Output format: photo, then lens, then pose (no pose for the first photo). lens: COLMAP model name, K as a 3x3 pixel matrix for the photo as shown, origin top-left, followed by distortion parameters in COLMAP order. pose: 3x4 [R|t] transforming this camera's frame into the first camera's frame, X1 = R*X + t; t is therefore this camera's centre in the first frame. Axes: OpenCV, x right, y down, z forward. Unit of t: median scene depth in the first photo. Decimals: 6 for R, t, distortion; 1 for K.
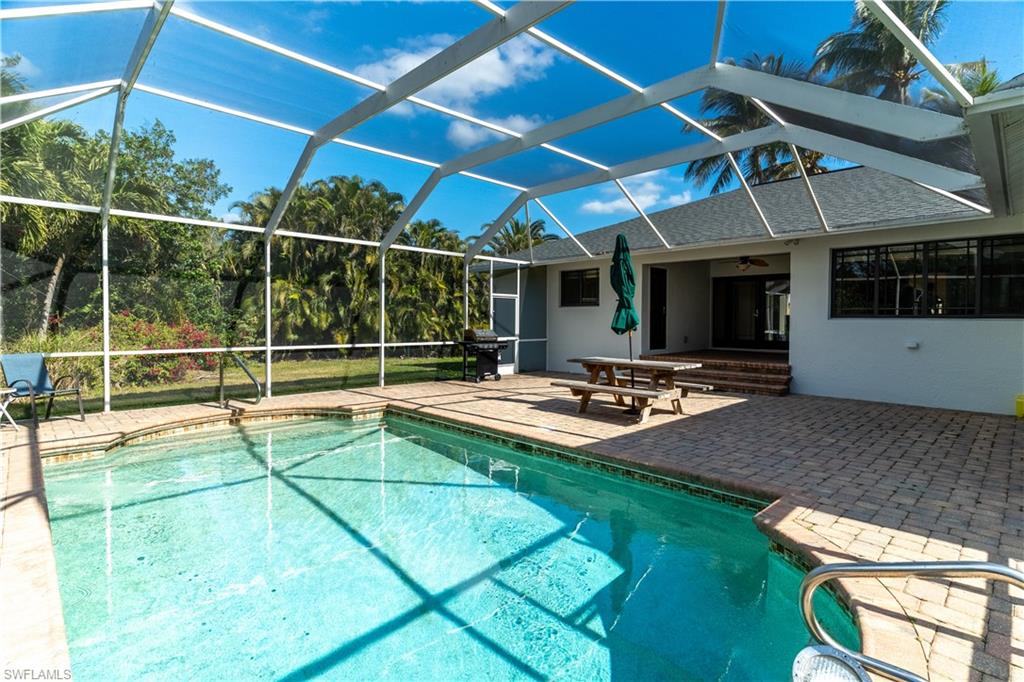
lens RADIAL K [[508.0, 0, 512.7], [0, 508.0, 332.7], [0, 0, 1]] dist [-0.003304, -0.000936]
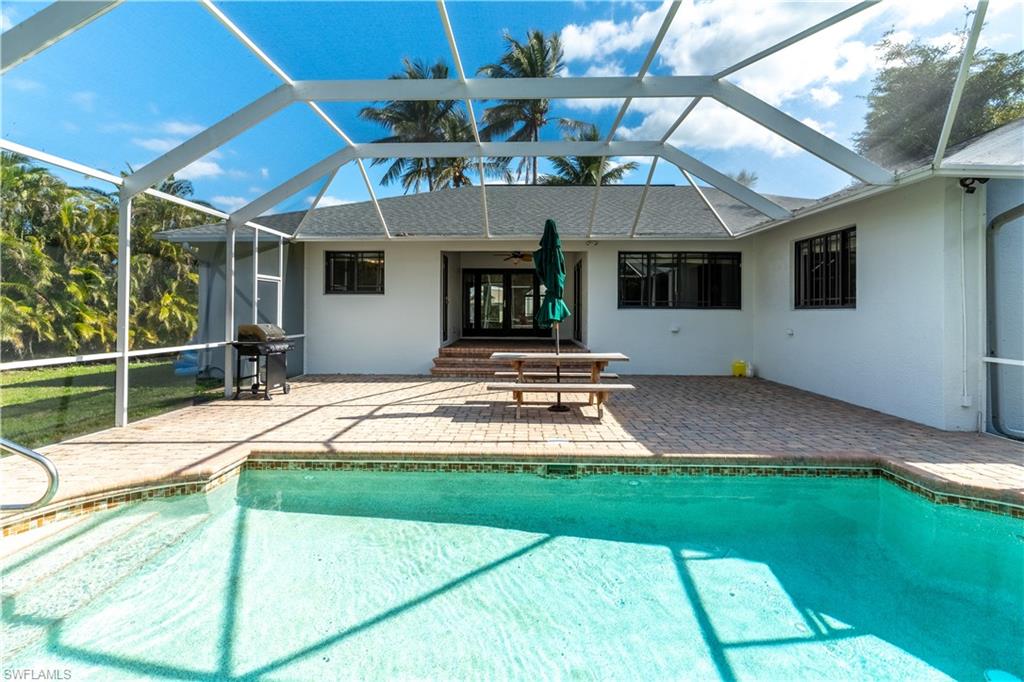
lens RADIAL K [[508.0, 0, 512.8], [0, 508.0, 317.5], [0, 0, 1]] dist [-0.003304, -0.000936]
pose [[0.717586, -0.010770, 0.696386, -0.390300], [0.017818, 0.999837, -0.002898, -0.009556], [-0.696242, 0.014488, 0.717661, 0.313513]]
